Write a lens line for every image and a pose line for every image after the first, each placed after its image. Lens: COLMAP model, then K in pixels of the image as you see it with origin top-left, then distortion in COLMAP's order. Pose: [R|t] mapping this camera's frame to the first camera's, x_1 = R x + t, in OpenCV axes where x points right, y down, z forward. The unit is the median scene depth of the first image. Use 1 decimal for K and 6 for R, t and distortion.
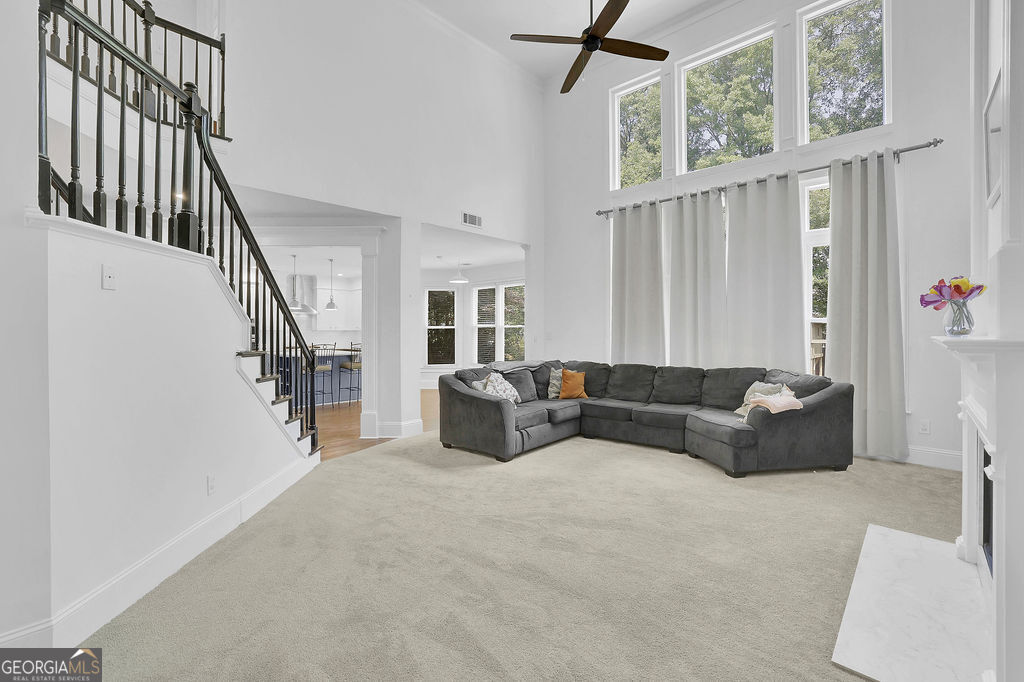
lens RADIAL K [[442.3, 0, 517.3], [0, 442.3, 333.1], [0, 0, 1]] dist [-0.032390, 0.012363]
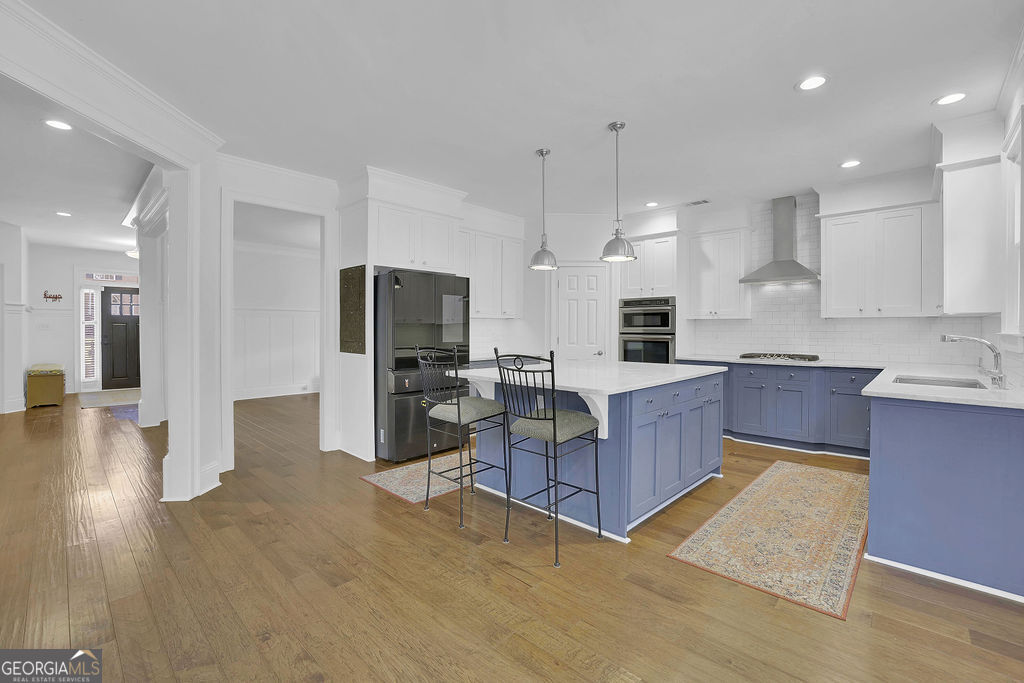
lens RADIAL K [[442.3, 0, 517.3], [0, 442.3, 333.6], [0, 0, 1]] dist [-0.032390, 0.012363]
pose [[-0.019432, 0.016887, -0.999669, -0.062832], [-0.004410, 0.999846, 0.016976, 0.006257], [0.999801, 0.004738, -0.019355, 1.327905]]
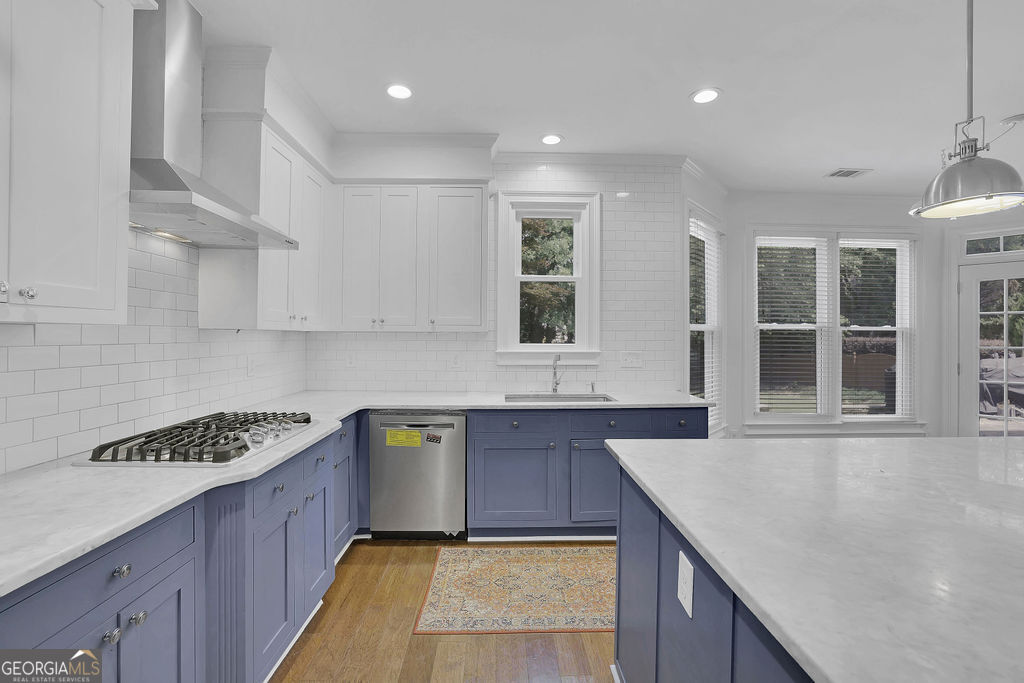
lens RADIAL K [[442.3, 0, 517.3], [0, 442.3, 333.6], [0, 0, 1]] dist [-0.032390, 0.012363]
pose [[0.717350, 0.009767, 0.696644, -0.938998], [-0.006533, 0.999952, -0.007293, -0.006679], [-0.696682, 0.000681, 0.717380, 1.438938]]
